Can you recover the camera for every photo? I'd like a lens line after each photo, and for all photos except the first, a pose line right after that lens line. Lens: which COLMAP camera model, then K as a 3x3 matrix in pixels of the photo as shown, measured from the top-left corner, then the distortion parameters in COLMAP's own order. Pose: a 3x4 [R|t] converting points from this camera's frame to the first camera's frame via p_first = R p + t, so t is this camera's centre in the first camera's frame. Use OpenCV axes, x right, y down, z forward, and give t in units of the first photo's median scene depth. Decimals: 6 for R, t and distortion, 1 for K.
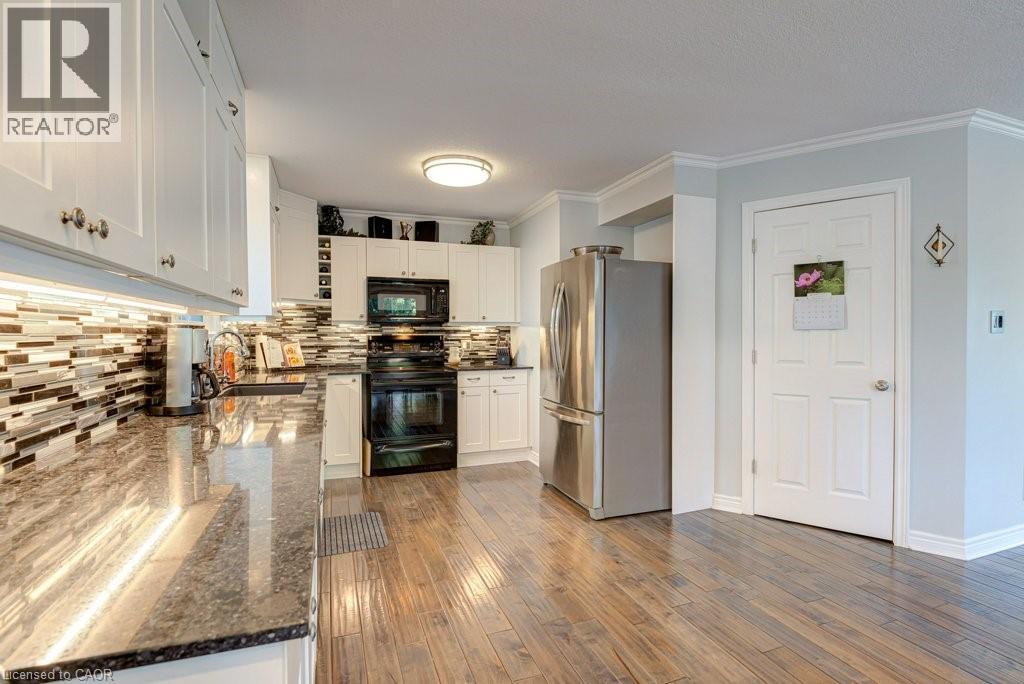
lens RADIAL K [[506.4, 0, 517.4], [0, 506.4, 342.8], [0, 0, 1]] dist [-0.017368, 0.000084]
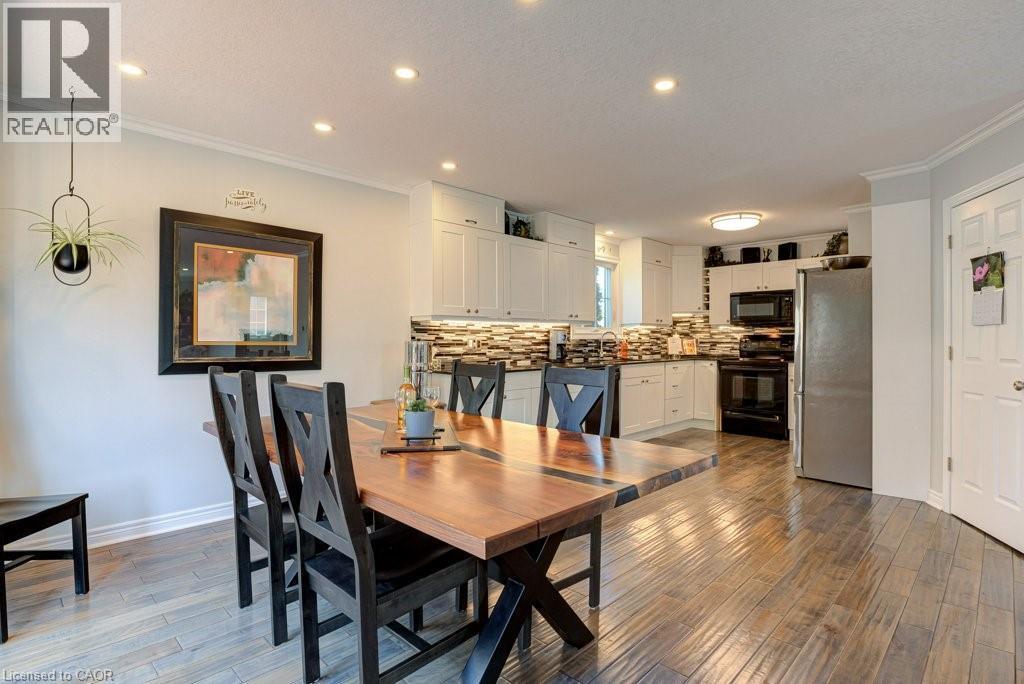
lens RADIAL K [[506.4, 0, 510.7], [0, 506.4, 345.2], [0, 0, 1]] dist [-0.017368, 0.000084]
pose [[0.406057, 0.015540, -0.913715, 0.784992], [-0.016386, 0.999818, 0.009723, 0.012254], [0.913701, 0.011024, 0.406238, -0.147702]]
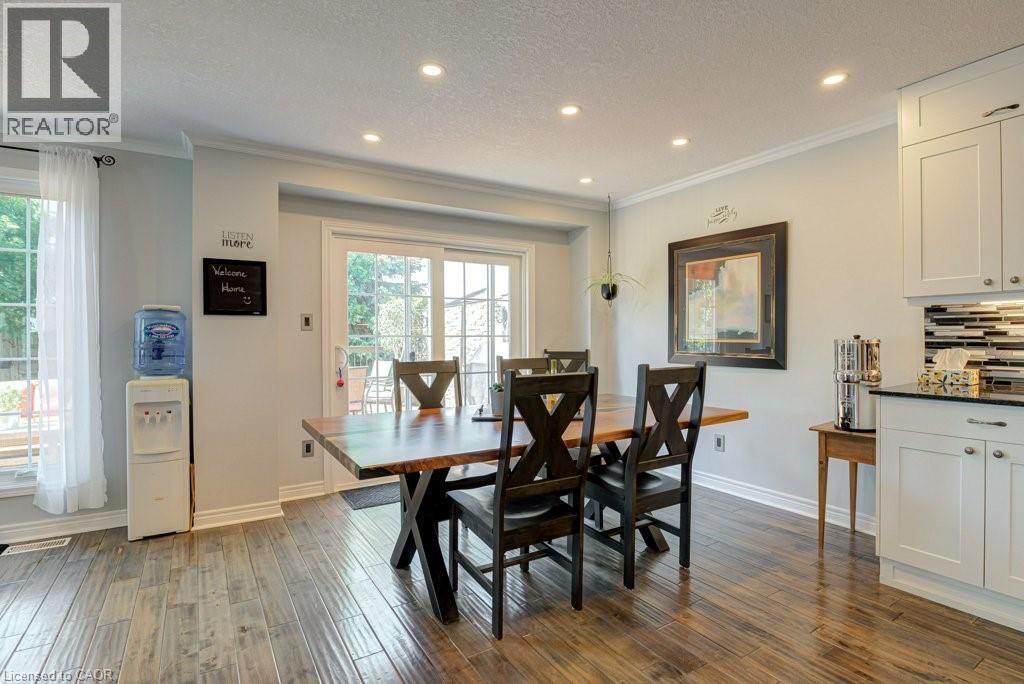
lens RADIAL K [[506.4, 0, 510.0], [0, 506.4, 340.0], [0, 0, 1]] dist [-0.017368, 0.000084]
pose [[-0.982630, 0.008564, -0.185379, 0.434046], [0.005604, 0.999848, 0.016486, 0.005380], [0.185492, 0.015160, -0.982529, 0.595825]]
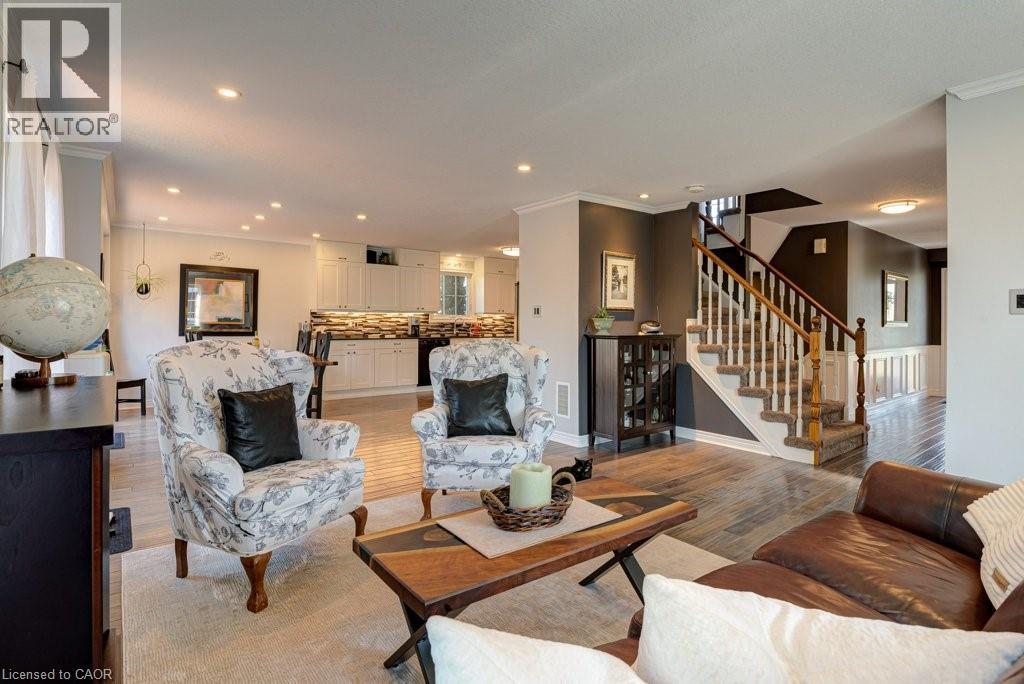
lens RADIAL K [[506.4, 0, 501.1], [0, 506.4, 321.7], [0, 0, 1]] dist [-0.017368, 0.000084]
pose [[0.286615, 0.002963, -0.958041, 1.779906], [-0.022979, 0.999729, -0.003782, 0.004486], [0.957770, 0.023099, 0.286606, 0.213947]]
